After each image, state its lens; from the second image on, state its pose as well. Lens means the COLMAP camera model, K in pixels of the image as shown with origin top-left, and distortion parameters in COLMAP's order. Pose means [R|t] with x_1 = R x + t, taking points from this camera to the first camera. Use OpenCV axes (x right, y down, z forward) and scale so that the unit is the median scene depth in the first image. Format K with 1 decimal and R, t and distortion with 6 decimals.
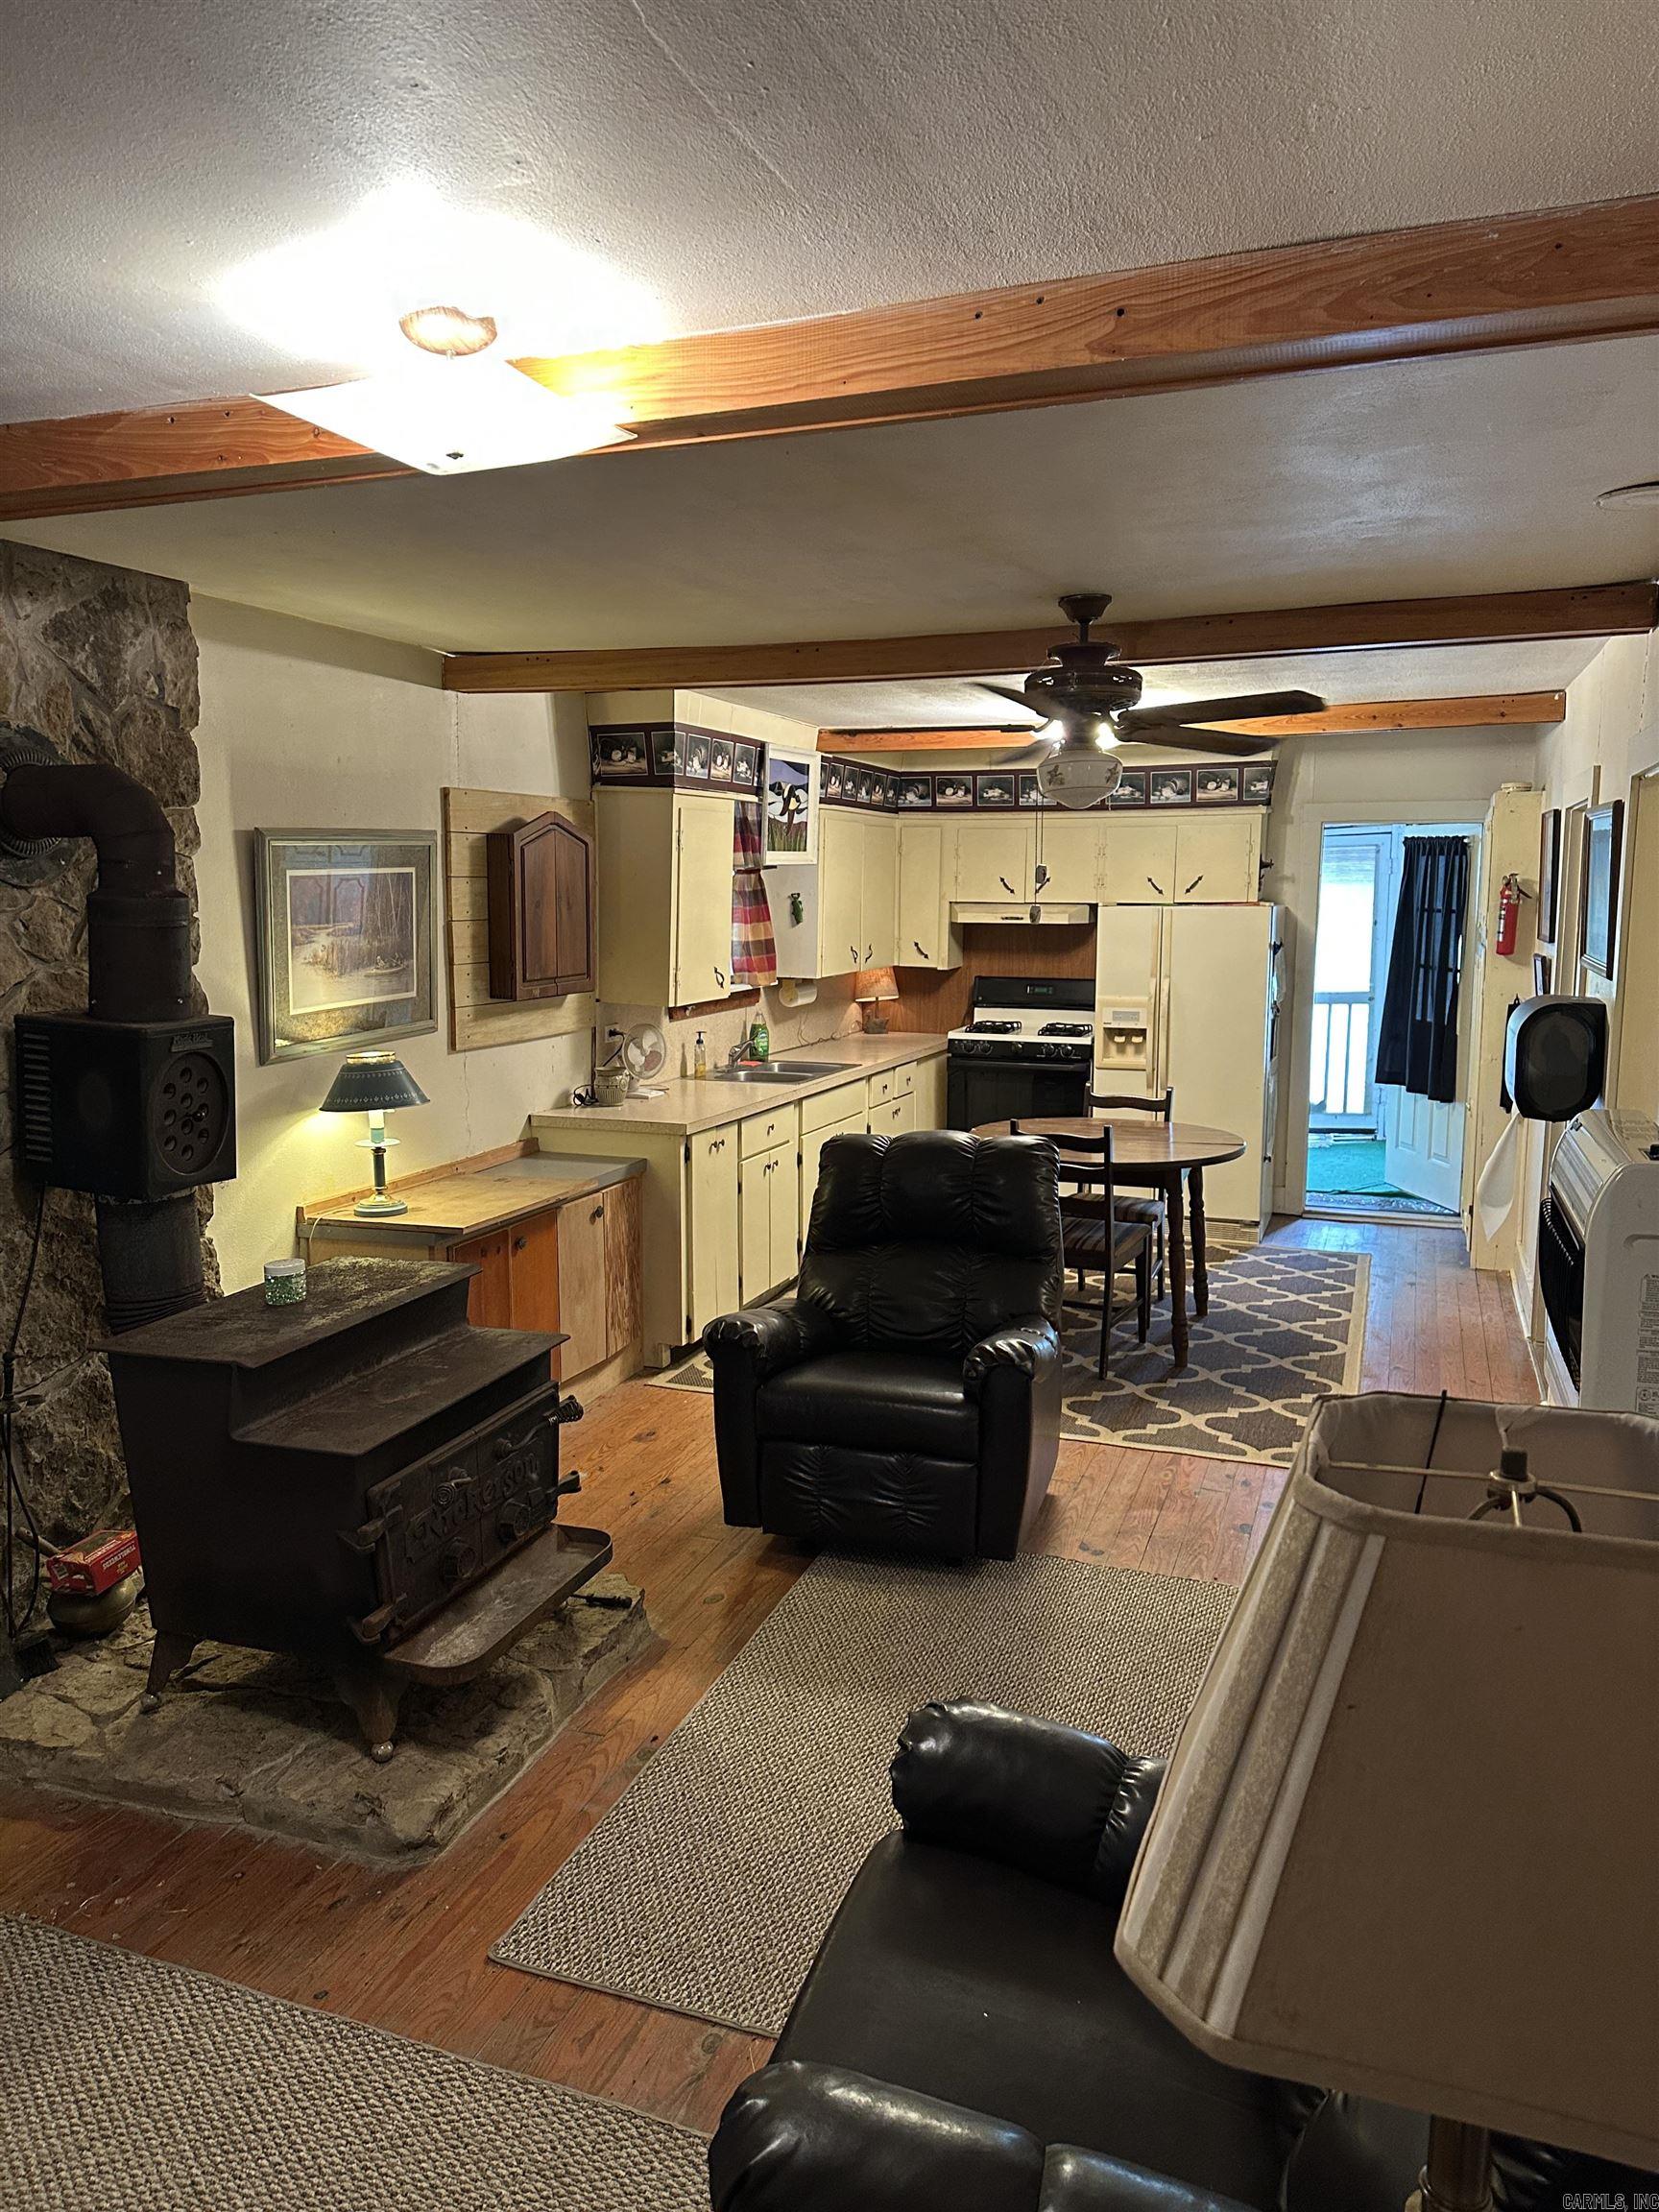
lens RADIAL K [[1542.4, 0, 815.9], [0, 1542.4, 1089.2], [0, 0, 1]] dist [-0.002578, -0.000128]
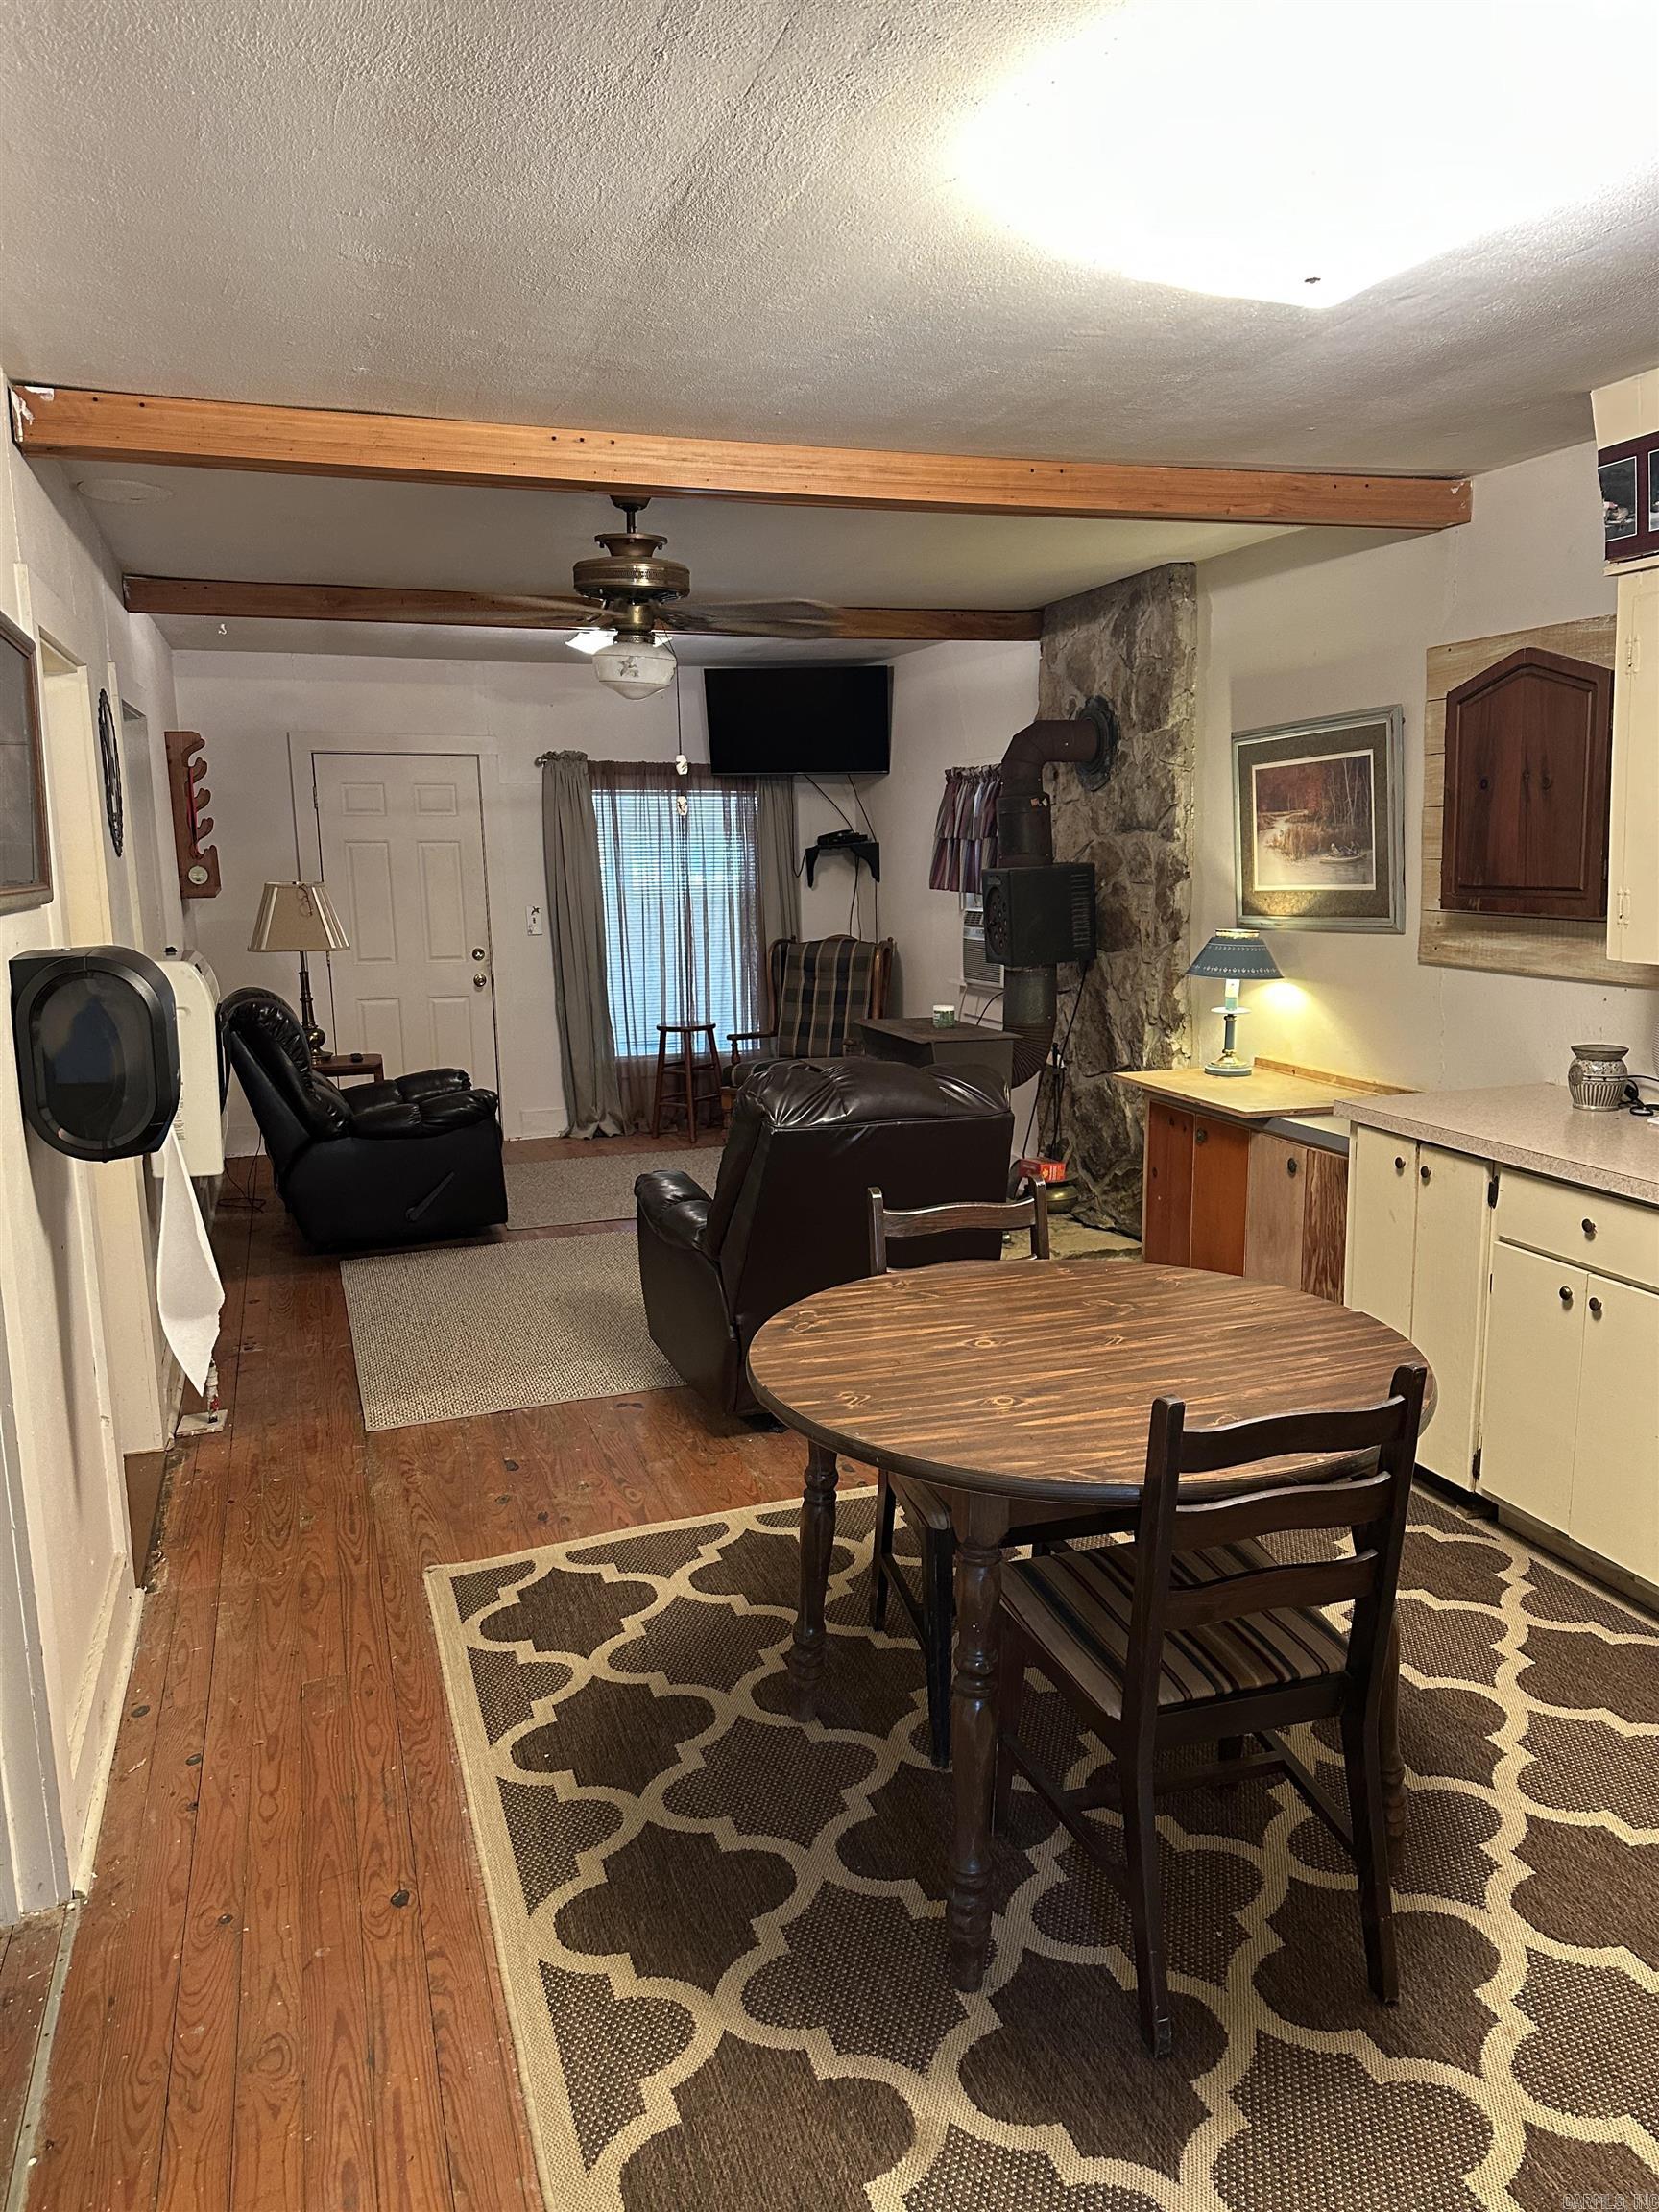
lens RADIAL K [[1542.4, 0, 820.7], [0, 1542.4, 1116.0], [0, 0, 1]] dist [-0.002578, -0.000128]
pose [[-0.774332, 0.135671, -0.618065, 0.597925], [-0.053789, 0.959097, 0.277921, -0.172510], [0.630490, 0.248448, -0.735361, 1.530185]]
